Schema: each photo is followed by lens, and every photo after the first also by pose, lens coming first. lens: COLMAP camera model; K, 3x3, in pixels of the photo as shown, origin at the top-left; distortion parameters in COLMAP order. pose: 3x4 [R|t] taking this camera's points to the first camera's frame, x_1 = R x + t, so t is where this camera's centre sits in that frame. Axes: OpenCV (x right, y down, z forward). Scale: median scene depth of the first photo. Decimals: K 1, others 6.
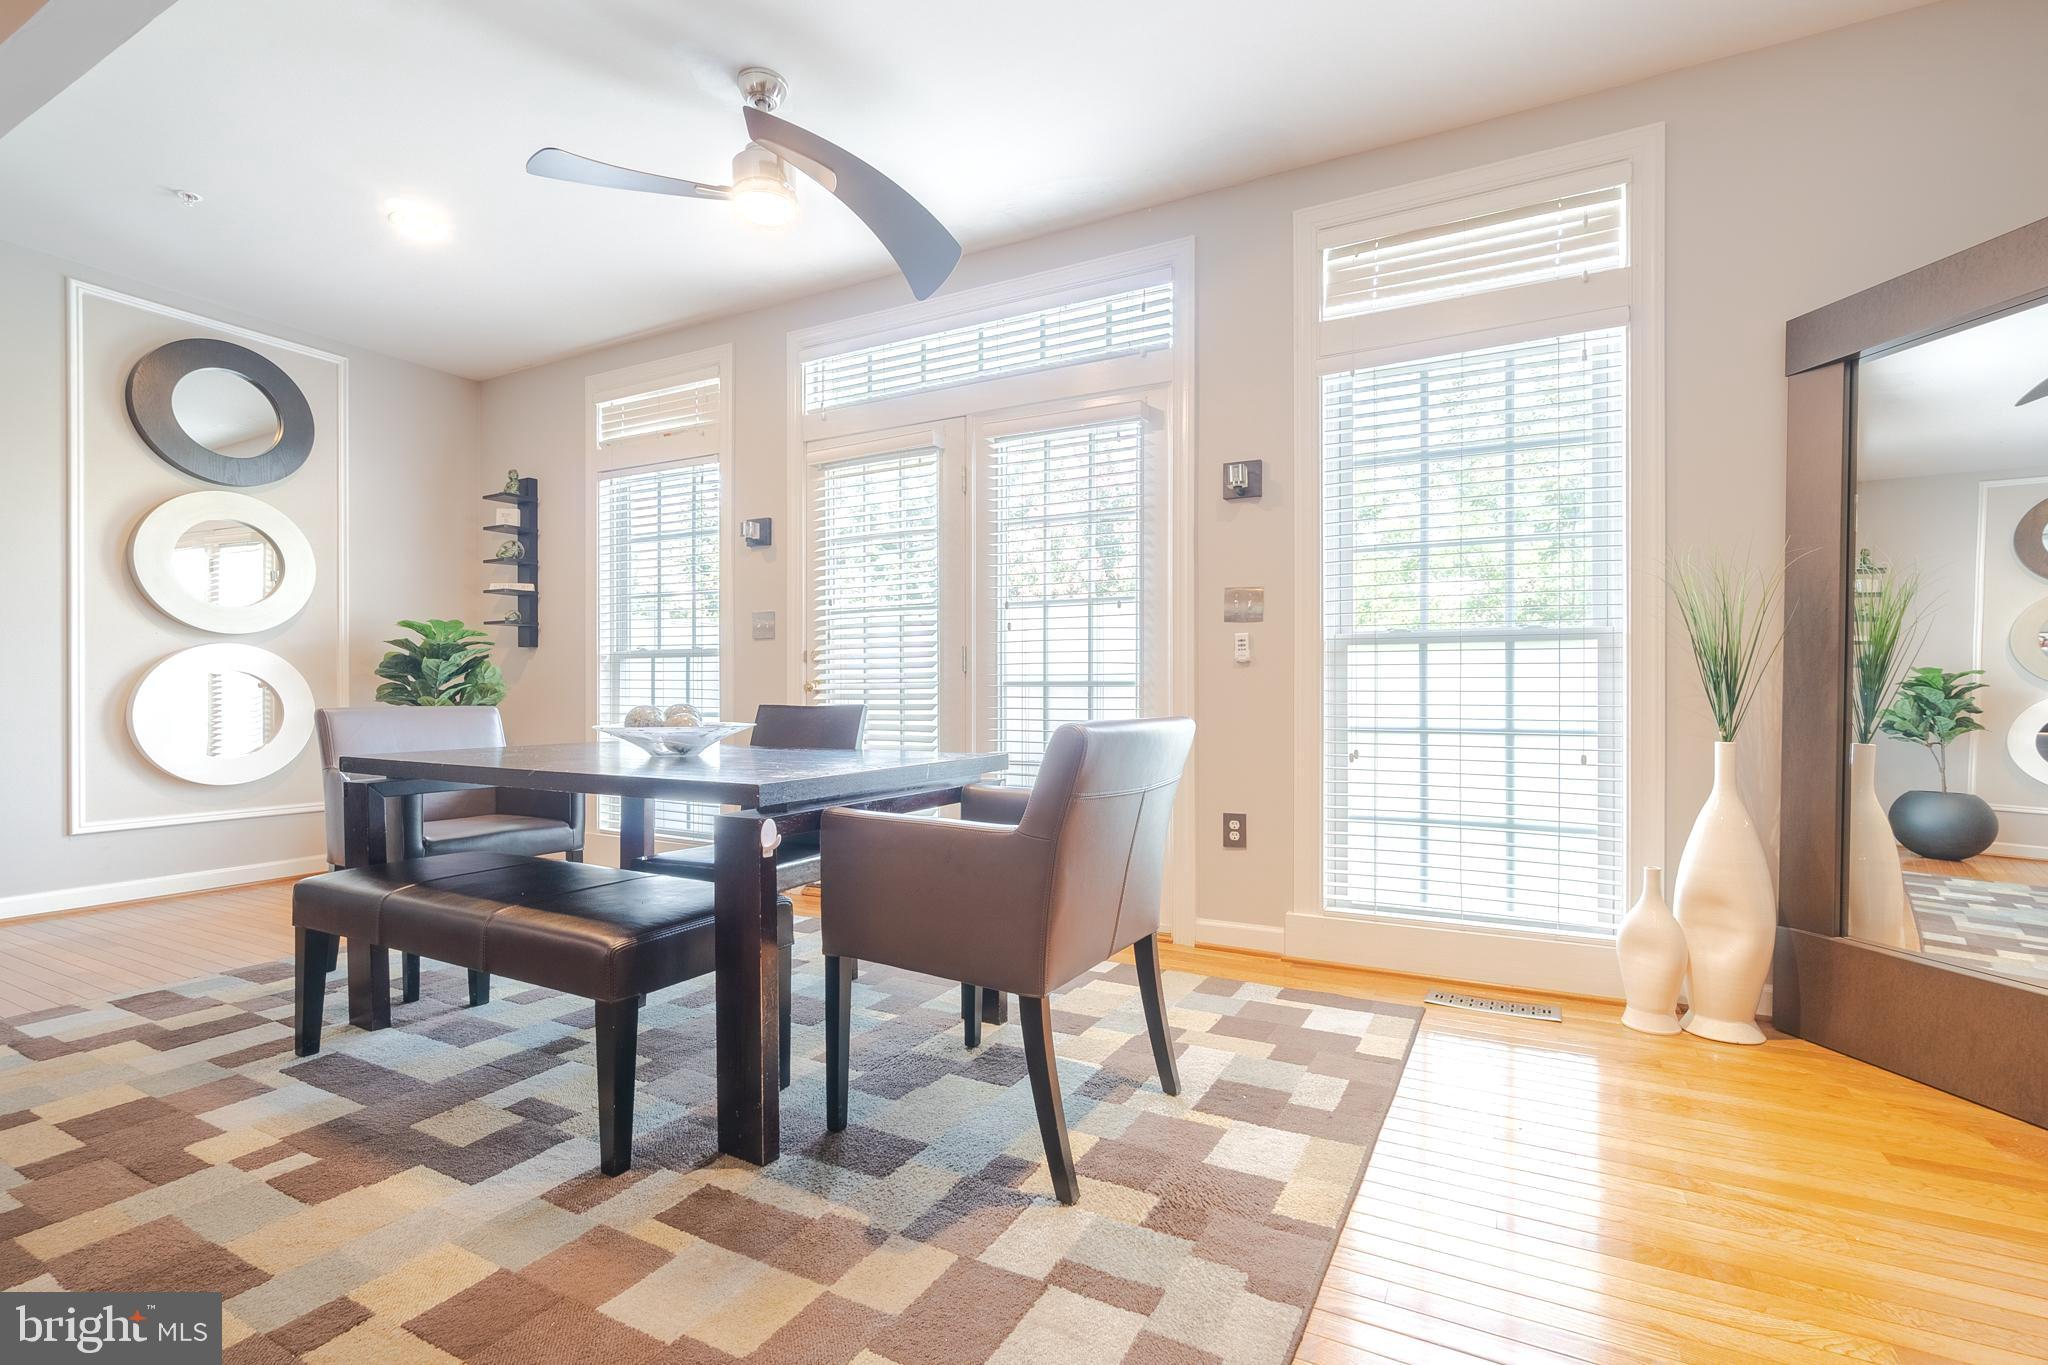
lens RADIAL K [[955.9, 0, 992.6], [0, 955.9, 686.6], [0, 0, 1]] dist [-0.019368, 0.000077]
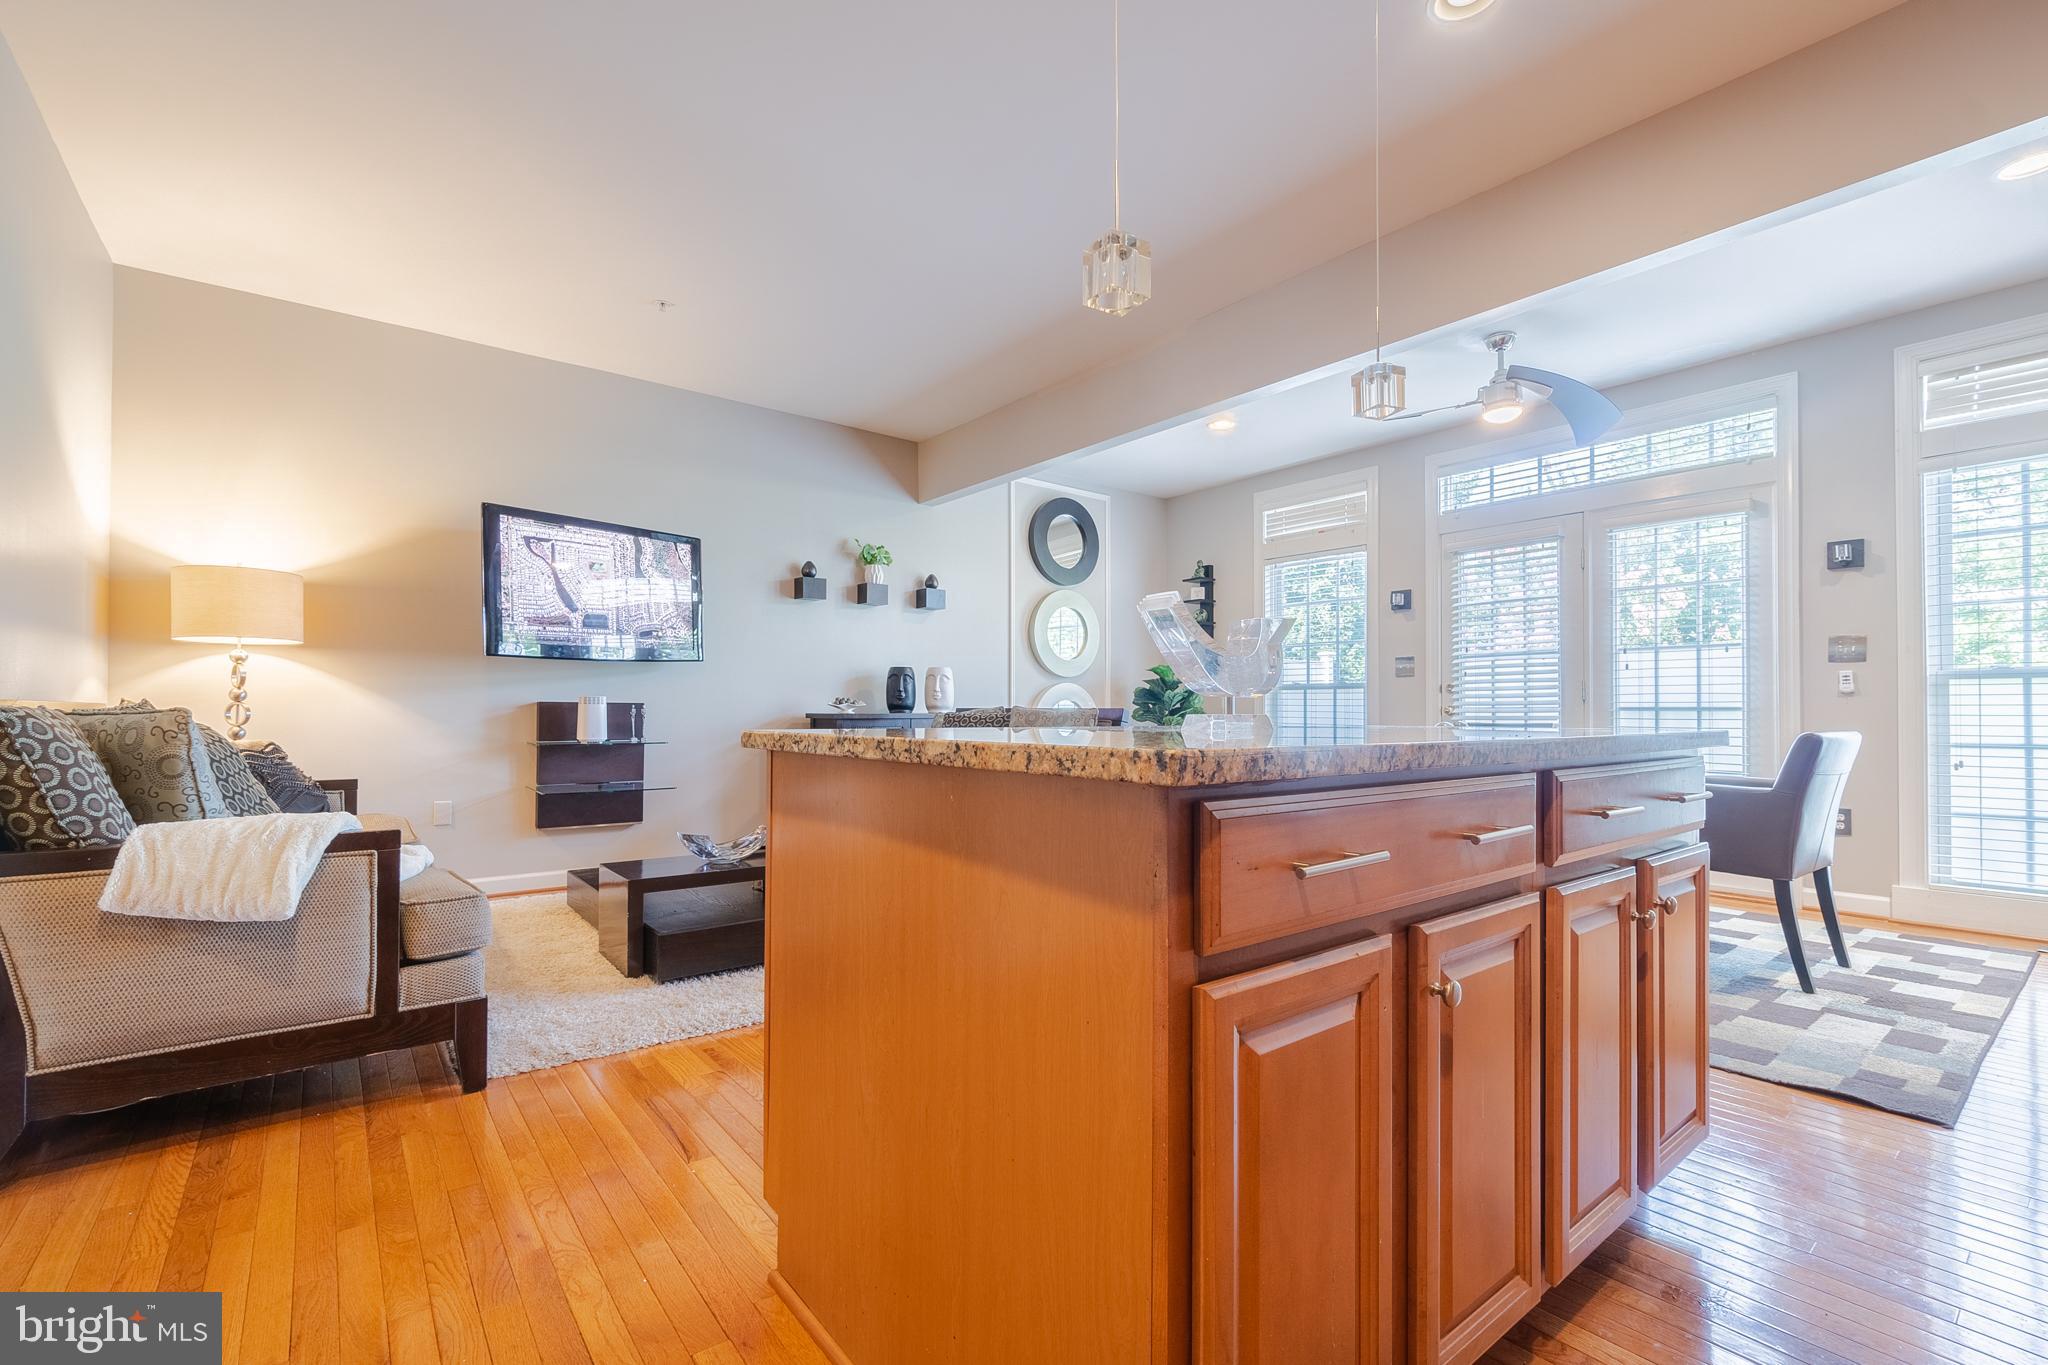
lens RADIAL K [[928.2, 0, 1032.7], [0, 928.2, 698.9], [0, 0, 1]] dist [-0.016172, 0.001405]
pose [[0.934001, -0.001288, -0.357269, -0.329236], [-0.003172, 0.999924, -0.011895, 0.001293], [0.357257, 0.012243, 0.933926, -0.570615]]
